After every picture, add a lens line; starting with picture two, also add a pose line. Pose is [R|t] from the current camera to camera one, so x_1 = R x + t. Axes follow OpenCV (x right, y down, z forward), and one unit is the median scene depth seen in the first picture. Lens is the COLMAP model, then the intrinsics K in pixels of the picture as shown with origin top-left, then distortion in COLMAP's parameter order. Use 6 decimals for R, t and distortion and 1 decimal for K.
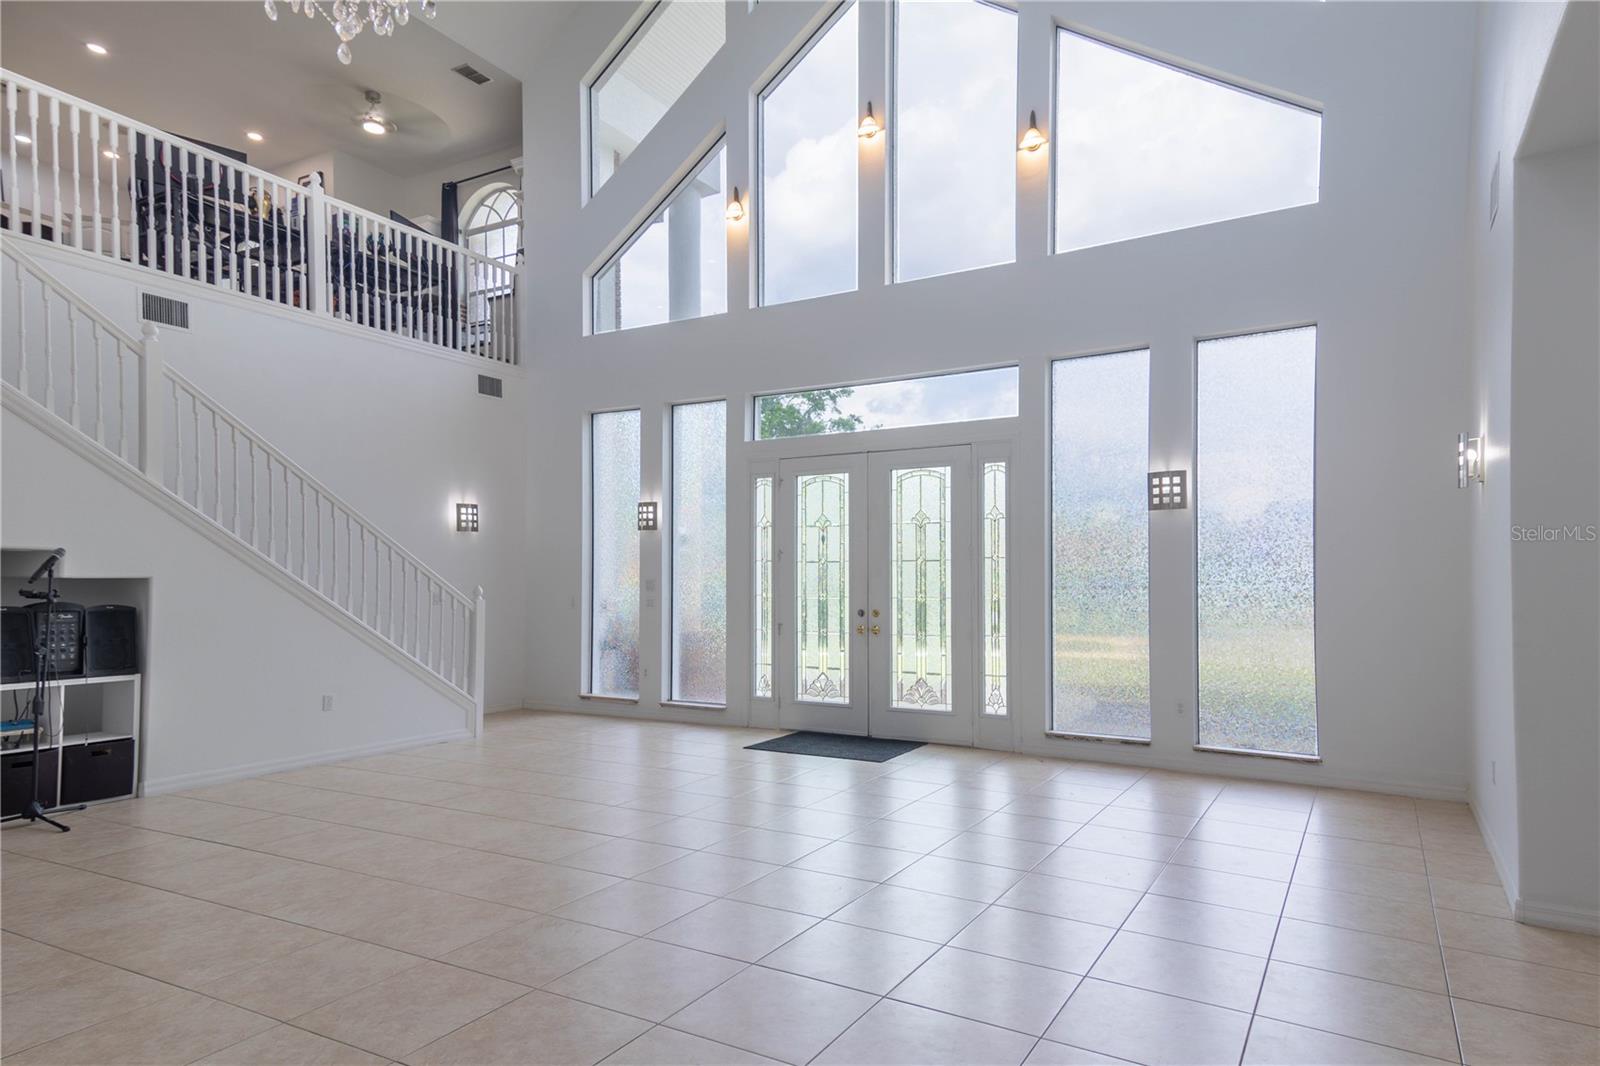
lens RADIAL K [[950.5, 0, 800.8], [0, 950.5, 576.0], [0, 0, 1]] dist [0.098102, -0.000949]
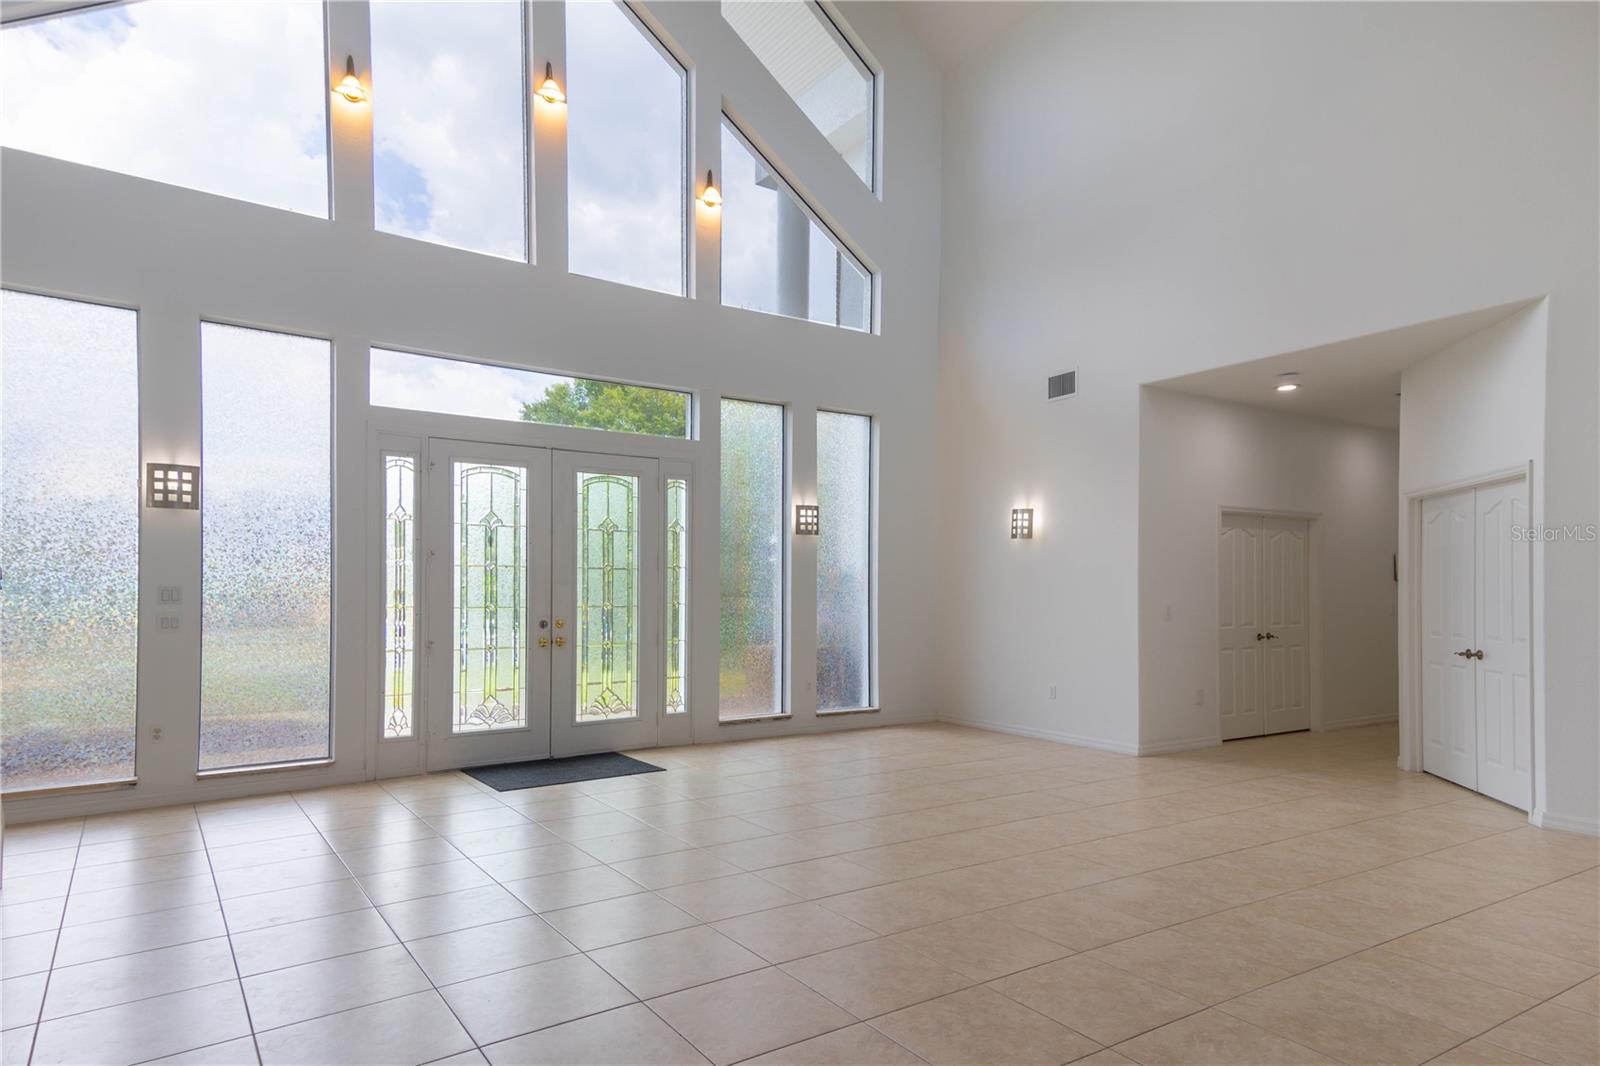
lens RADIAL K [[940.8, 0, 798.3], [0, 940.8, 596.4], [0, 0, 1]] dist [0.091845, -0.000279]
pose [[0.427718, -0.004008, 0.903903, -0.635518], [-0.005948, 0.999956, 0.007248, 0.004146], [-0.903893, -0.008476, 0.427675, 0.383296]]
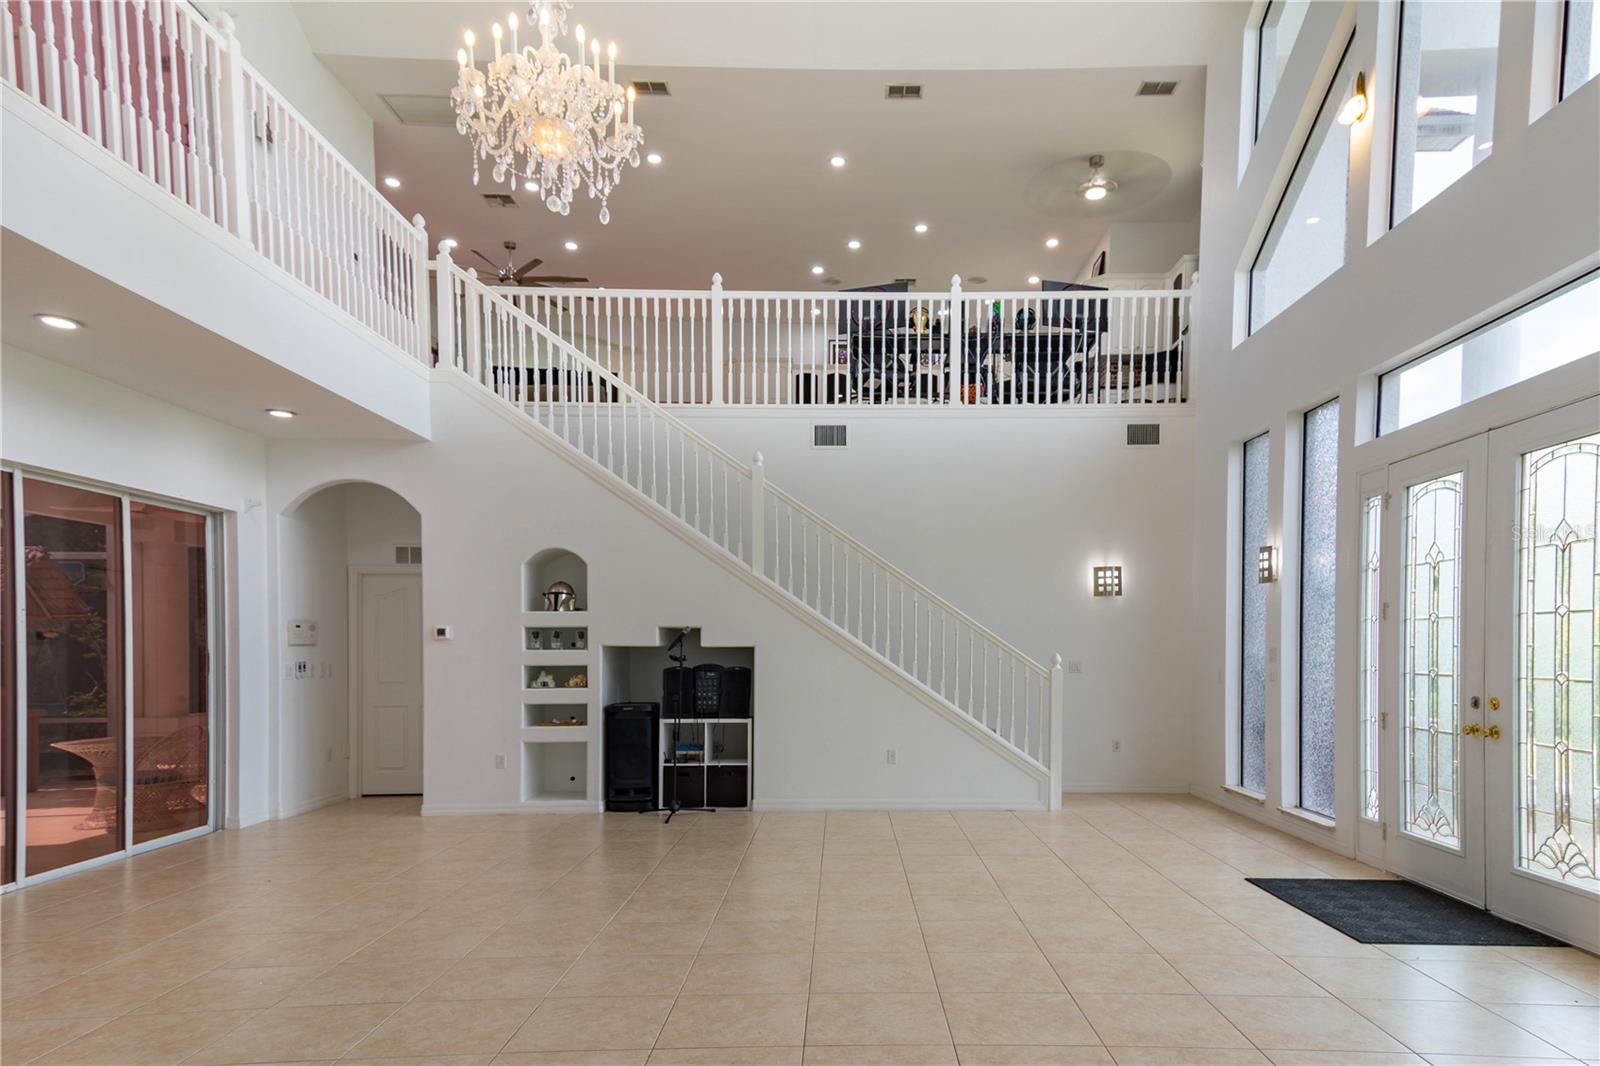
lens RADIAL K [[960.3, 0, 863.6], [0, 960.3, 668.4], [0, 0, 1]] dist [0.095855, -0.000405]
pose [[0.525553, 0.018492, -0.850560, 0.384350], [0.006103, 0.999656, 0.025505, -0.000910], [0.850739, -0.018595, 0.525260, 0.336299]]
